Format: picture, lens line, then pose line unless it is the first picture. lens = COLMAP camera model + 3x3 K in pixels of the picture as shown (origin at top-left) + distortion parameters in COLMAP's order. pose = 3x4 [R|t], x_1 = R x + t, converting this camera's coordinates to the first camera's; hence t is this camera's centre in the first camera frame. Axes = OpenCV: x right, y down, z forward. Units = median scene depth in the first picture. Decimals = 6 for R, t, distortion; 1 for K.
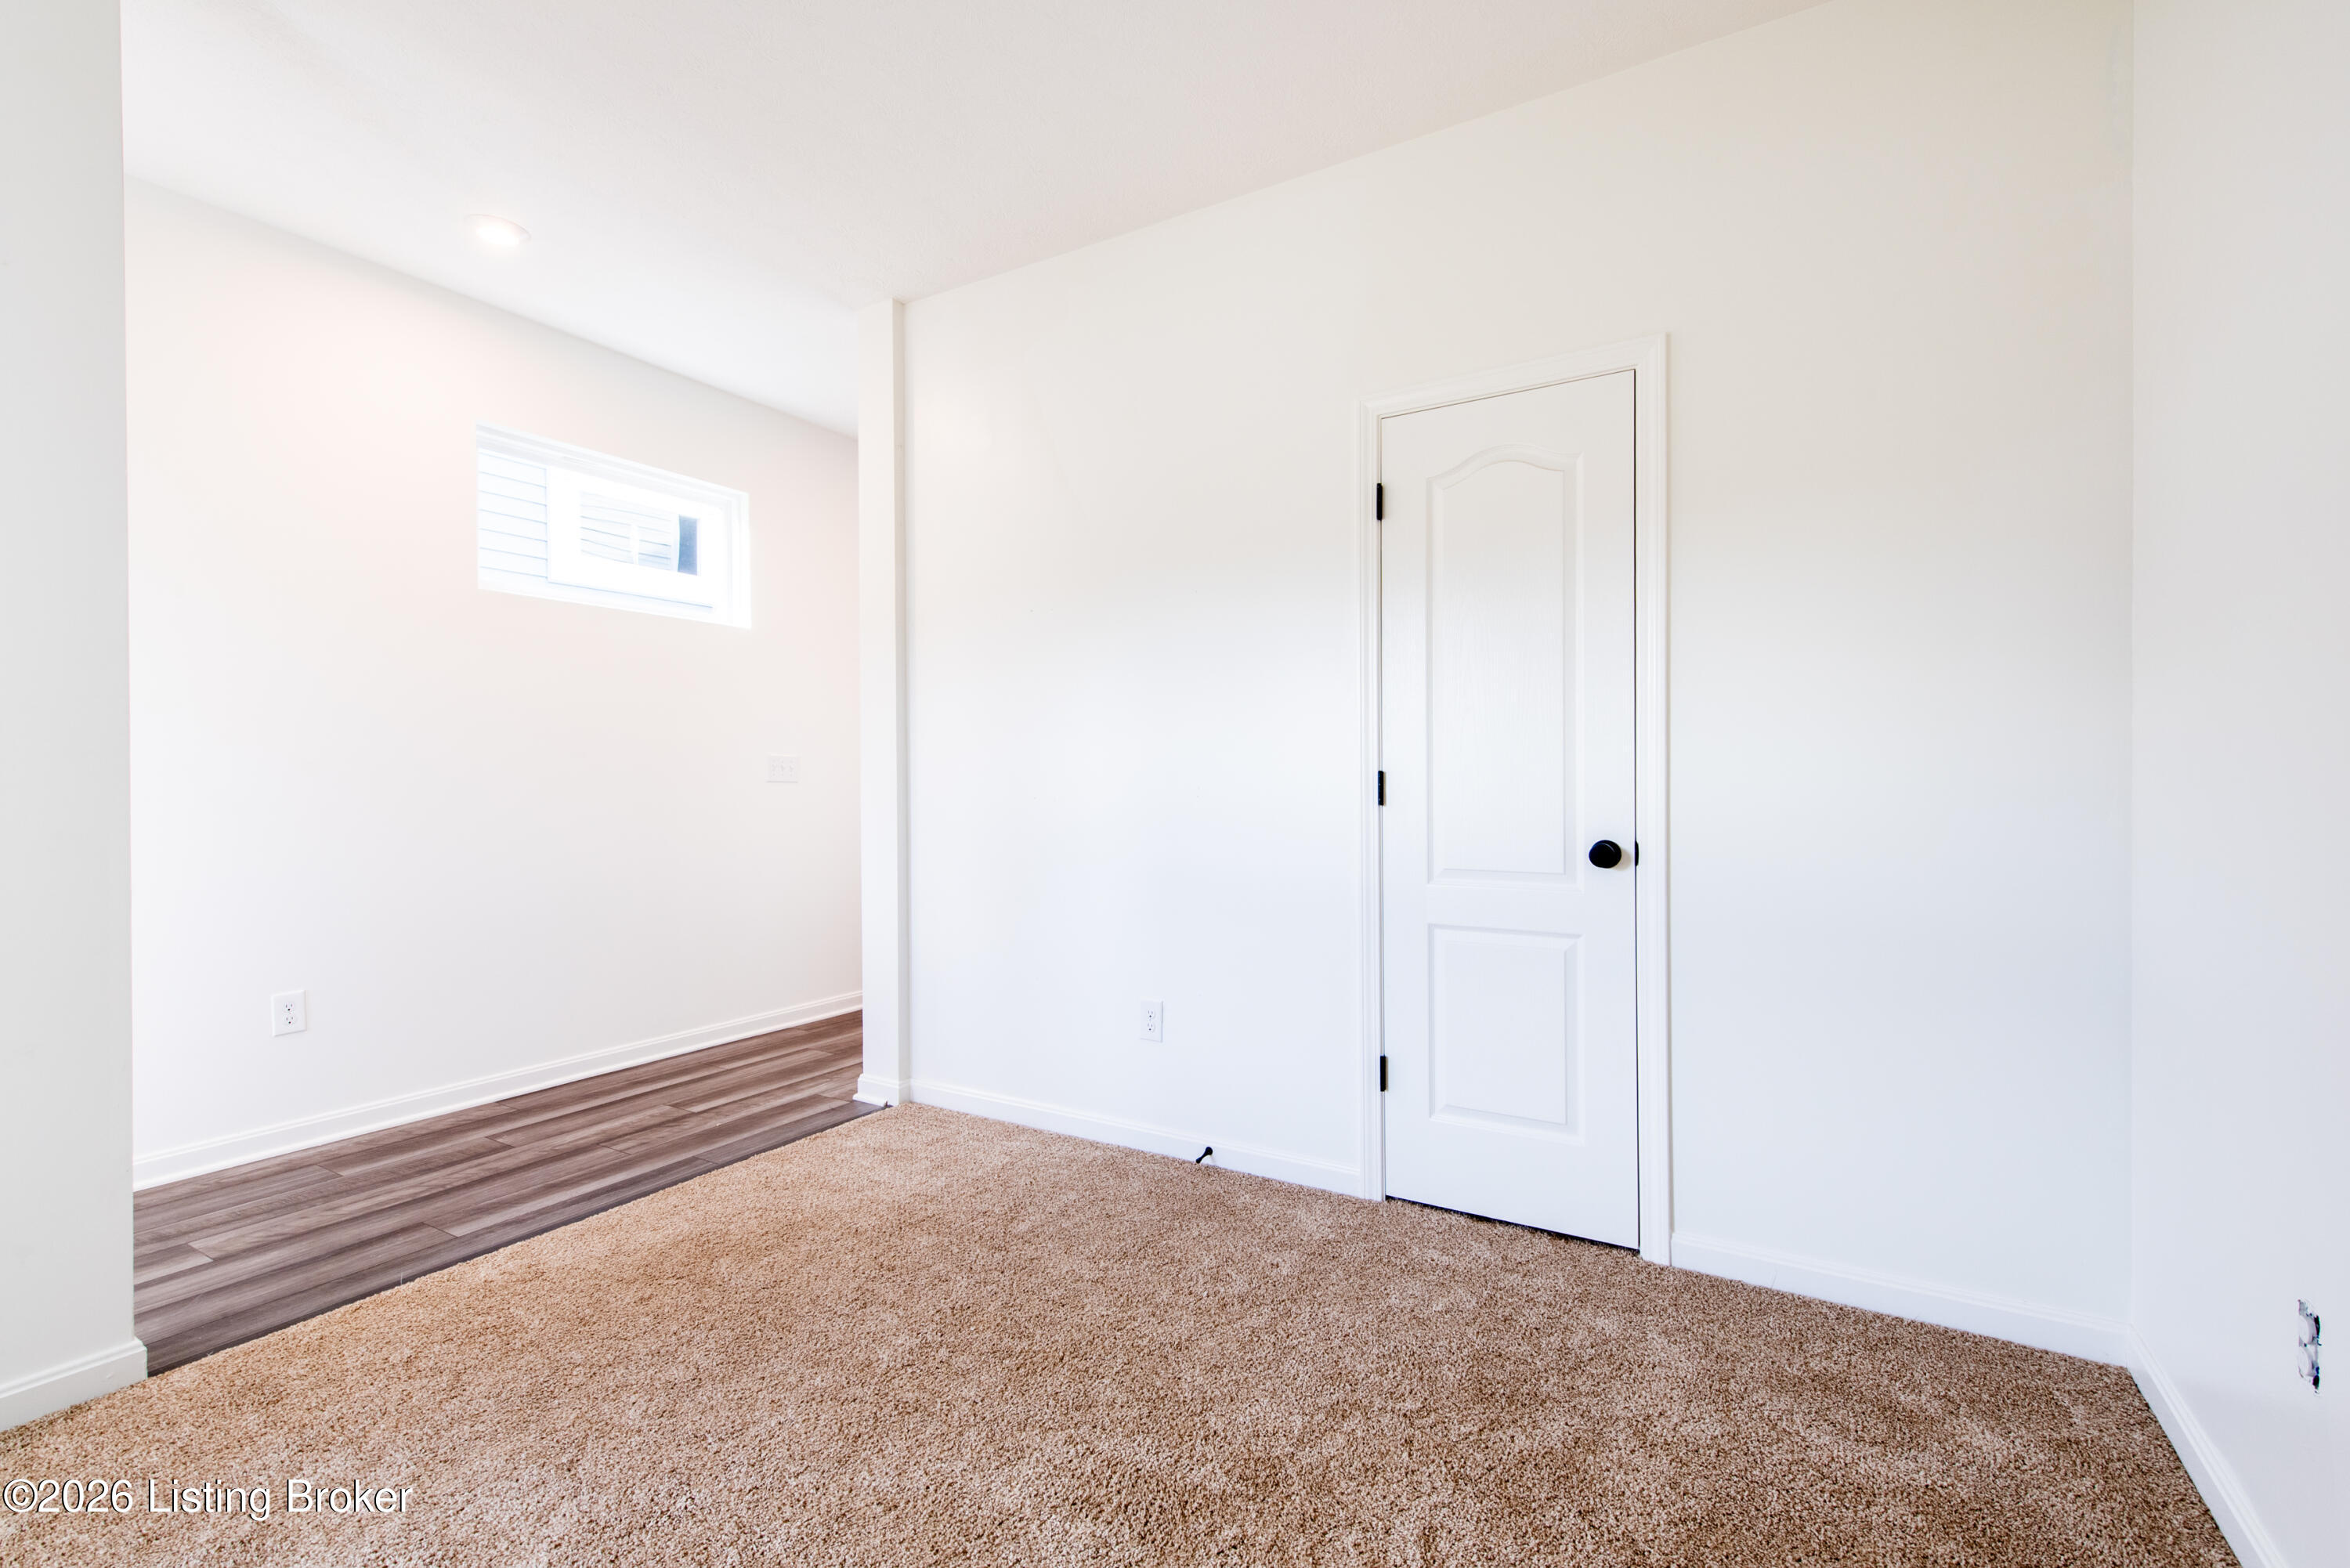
lens RADIAL K [[1019.8, 0, 1175.0], [0, 1019.8, 784.0], [0, 0, 1]] dist [-0.000137, -0.000037]
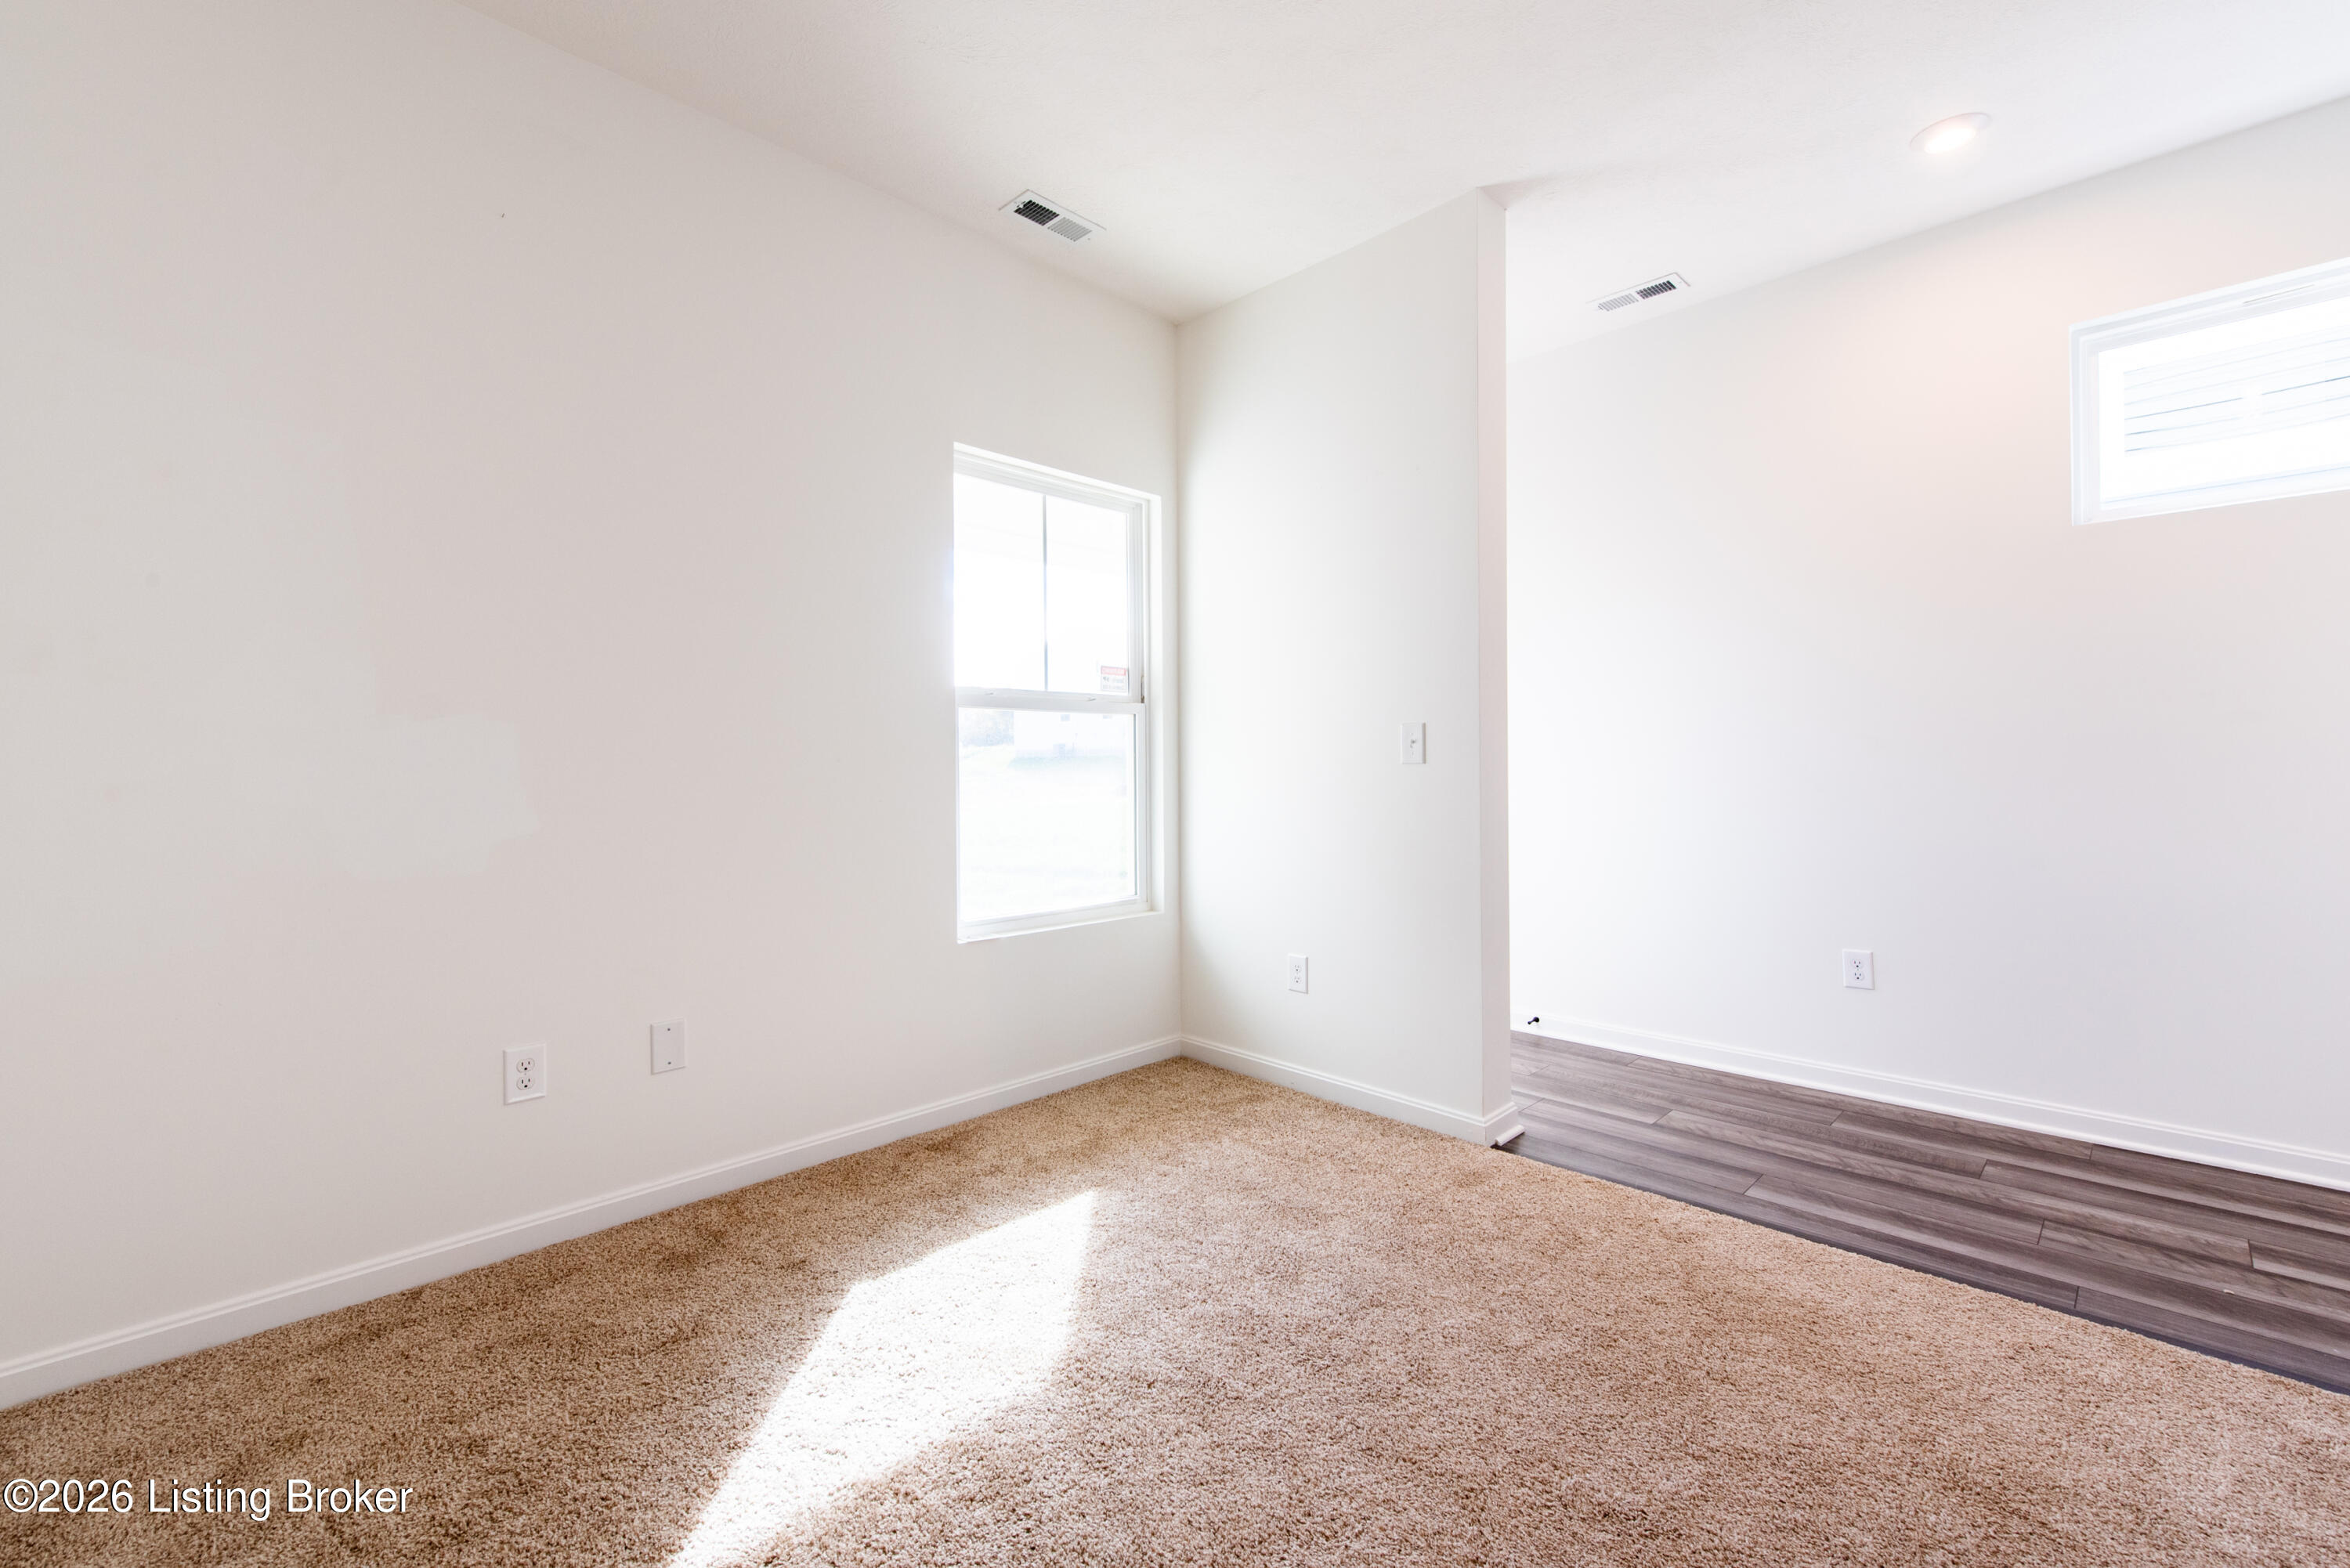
lens RADIAL K [[985.3, 0, 1173.2], [0, 985.3, 768.8], [0, 0, 1]] dist [-0.000322, -0.000198]
pose [[-0.253137, 0.005729, -0.967413, 0.356826], [0.005864, 0.999973, 0.004388, 0.000830], [0.967413, -0.004562, -0.253164, 0.593218]]
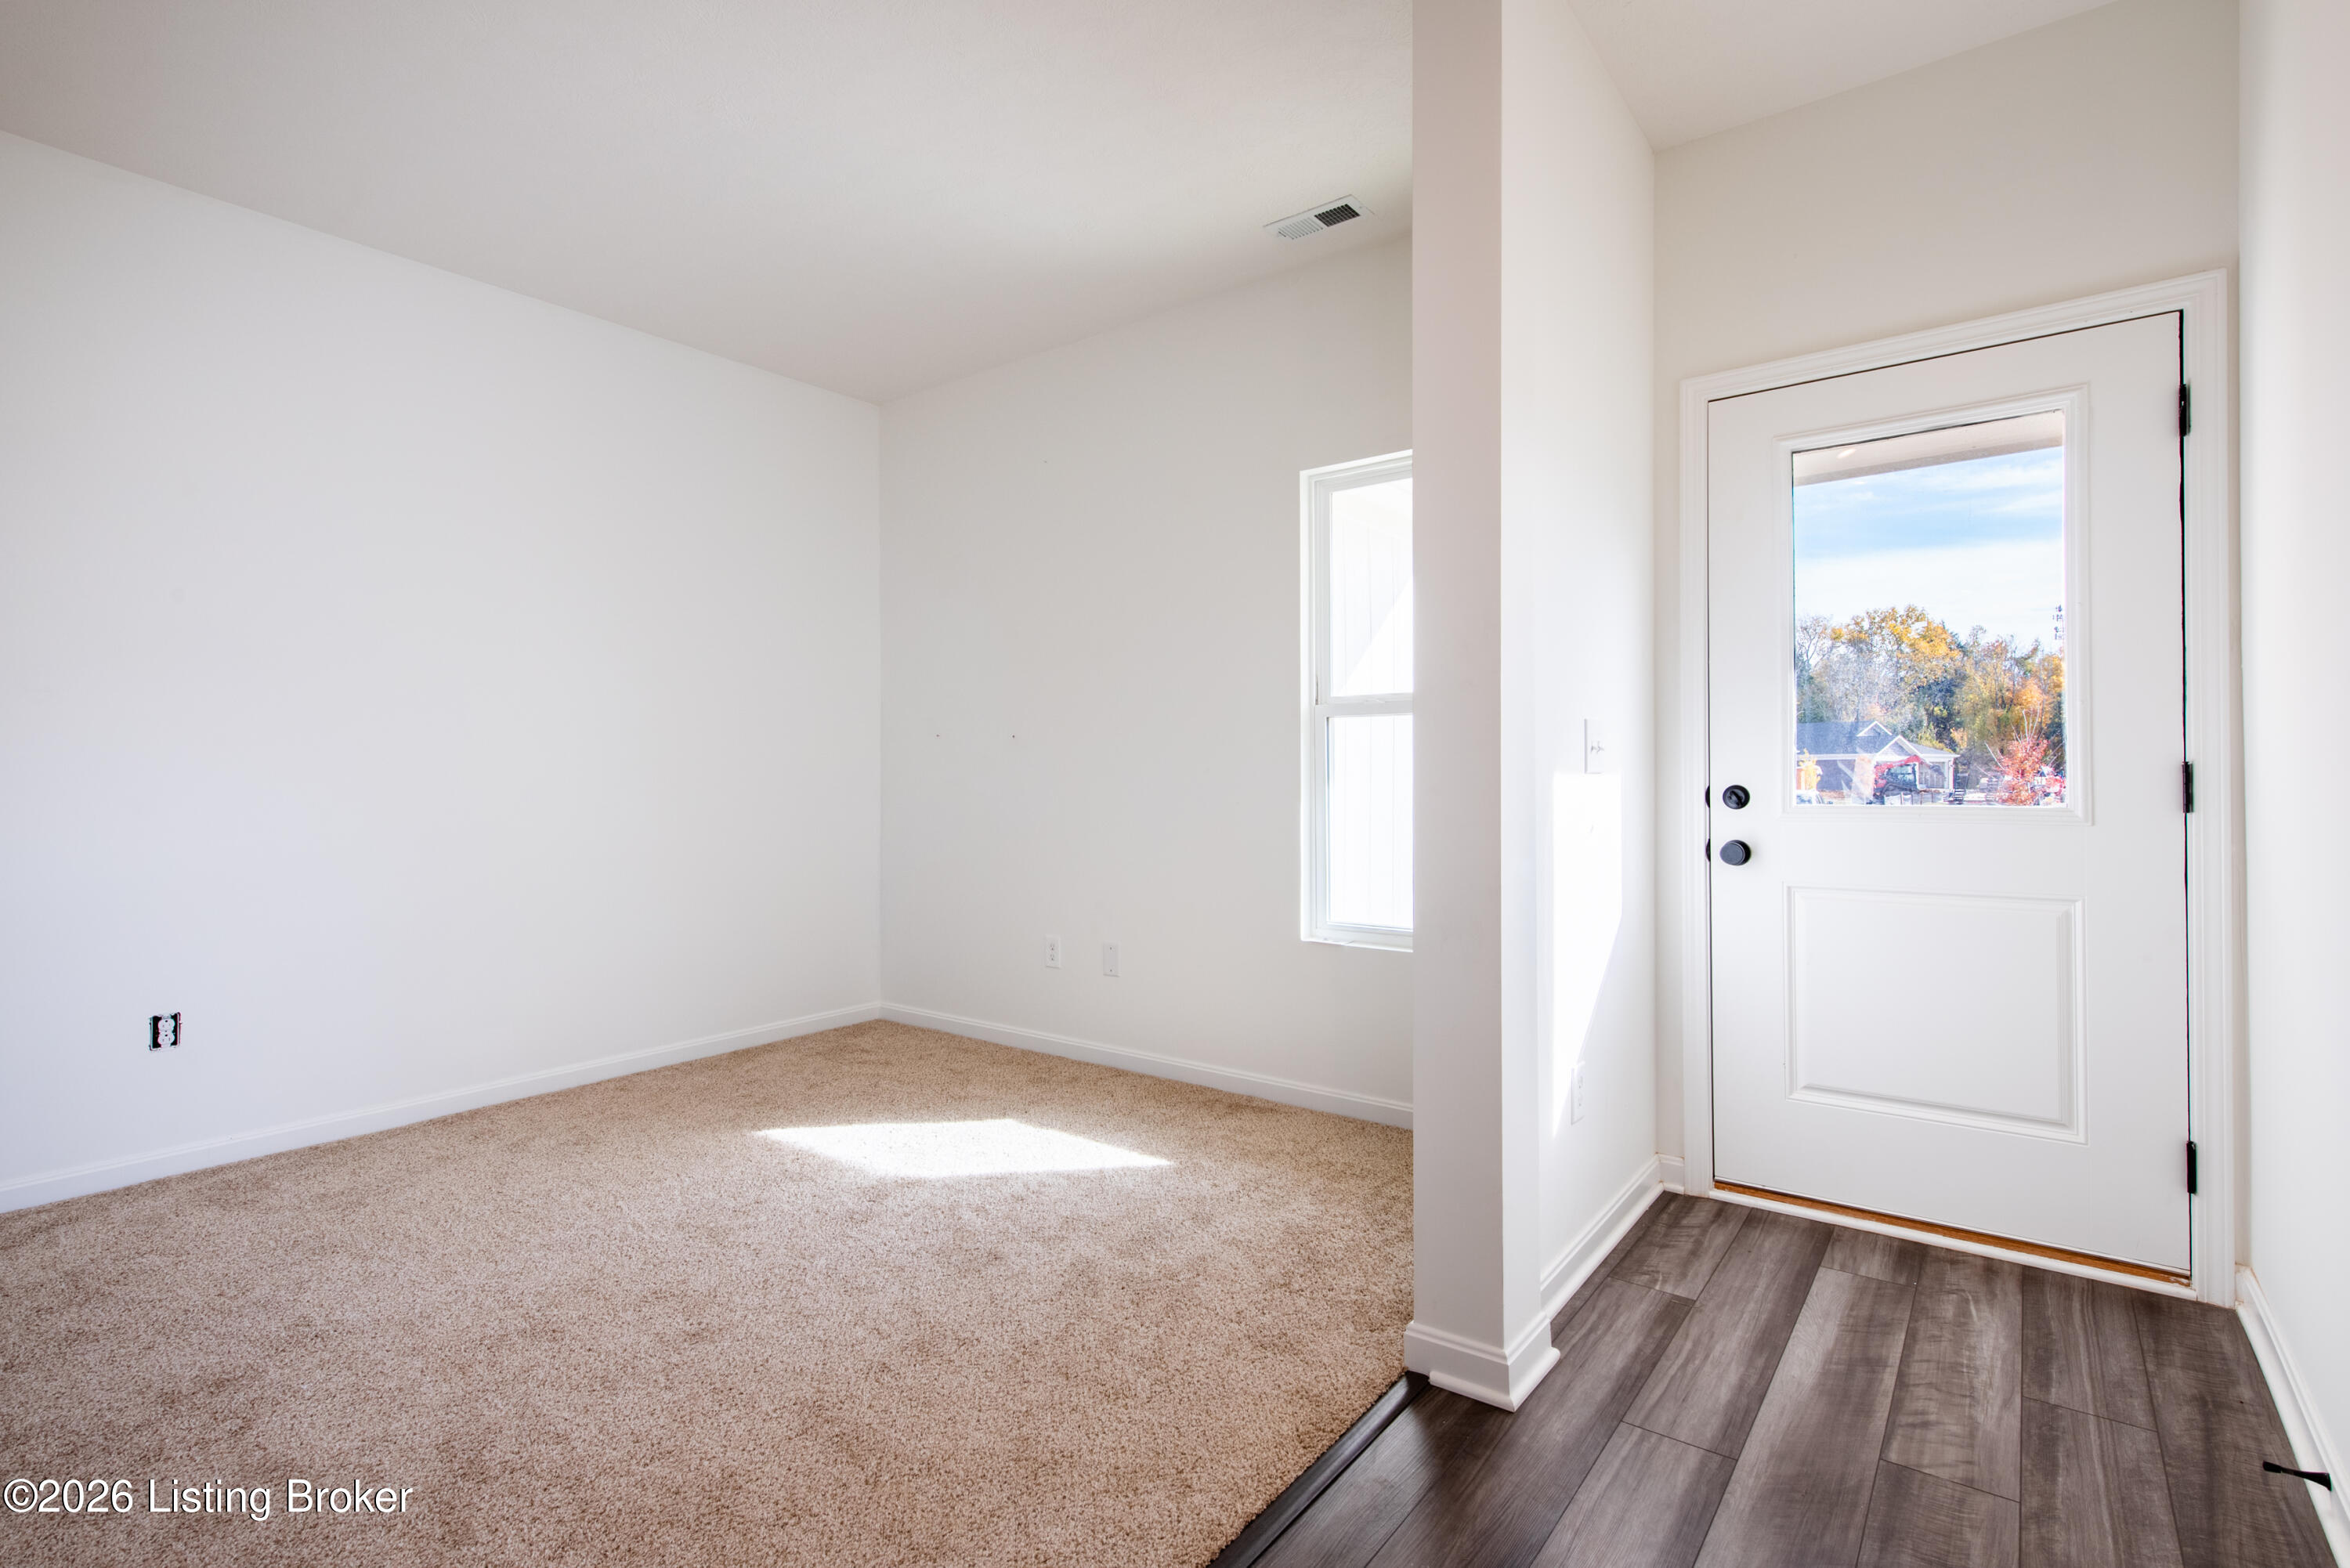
lens RADIAL K [[1106.1, 0, 1174.6], [0, 1106.1, 767.4], [0, 0, 1]] dist [0.000465, 0.000012]
pose [[-0.993240, 0.003845, 0.116018, -0.565530], [0.003409, 0.999986, -0.003950, -0.003624], [-0.116032, -0.003528, -0.993239, 1.349404]]
